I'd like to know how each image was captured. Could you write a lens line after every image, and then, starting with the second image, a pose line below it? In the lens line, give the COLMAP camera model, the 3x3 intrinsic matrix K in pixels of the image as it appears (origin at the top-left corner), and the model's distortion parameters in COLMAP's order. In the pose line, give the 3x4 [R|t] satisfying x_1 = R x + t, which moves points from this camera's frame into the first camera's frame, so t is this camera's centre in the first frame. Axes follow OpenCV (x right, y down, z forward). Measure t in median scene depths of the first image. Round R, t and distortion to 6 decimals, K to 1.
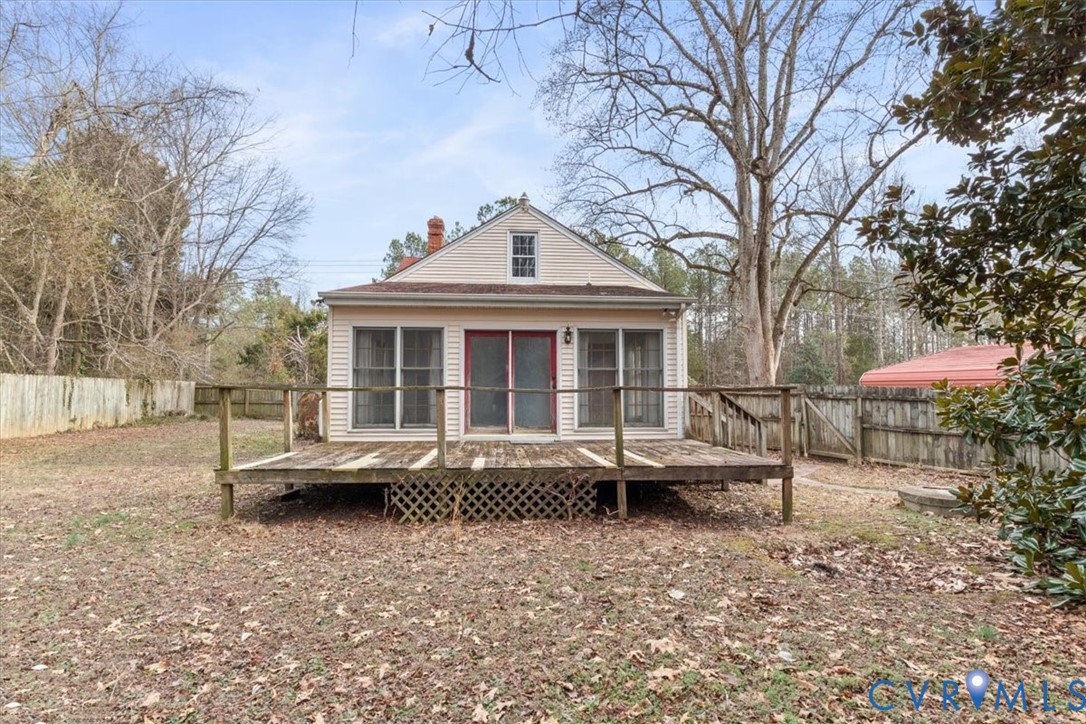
lens RADIAL K [[542.9, 0, 542.4], [0, 542.9, 366.0], [0, 0, 1]] dist [0.001011, -0.000491]
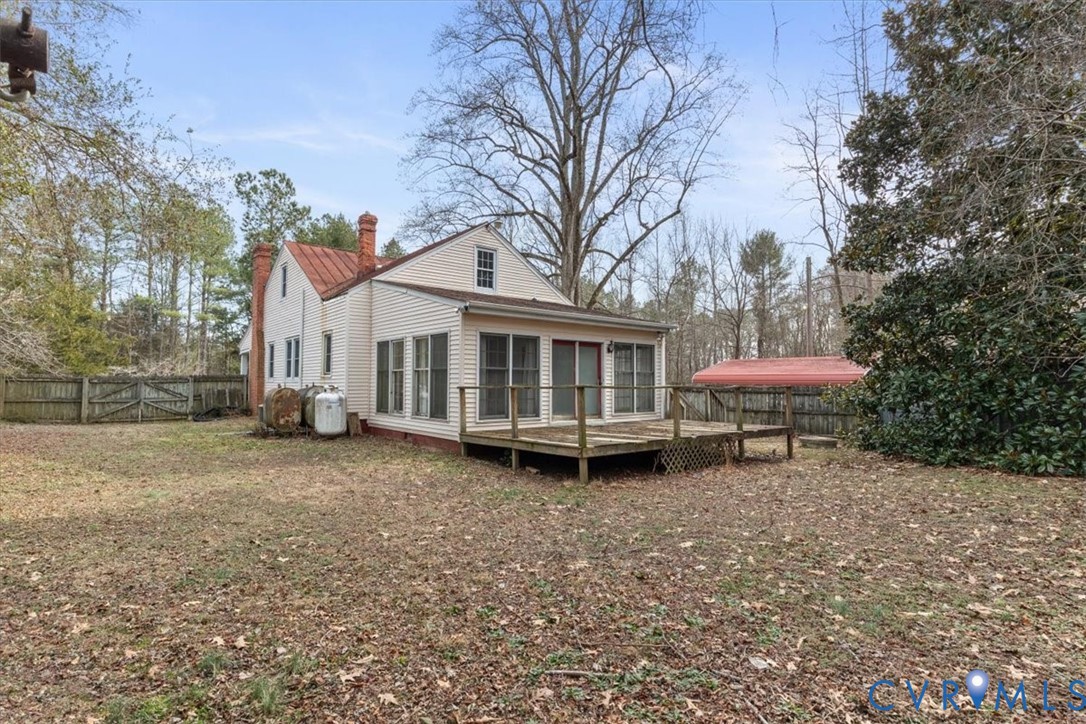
lens RADIAL K [[542.9, 0, 548.7], [0, 542.9, 363.5], [0, 0, 1]] dist [0.001011, -0.000491]
pose [[0.814419, 0.023103, 0.579817, -0.817573], [-0.028668, 0.999589, 0.000439, -0.009537], [-0.579569, -0.016980, 0.814746, -0.028812]]
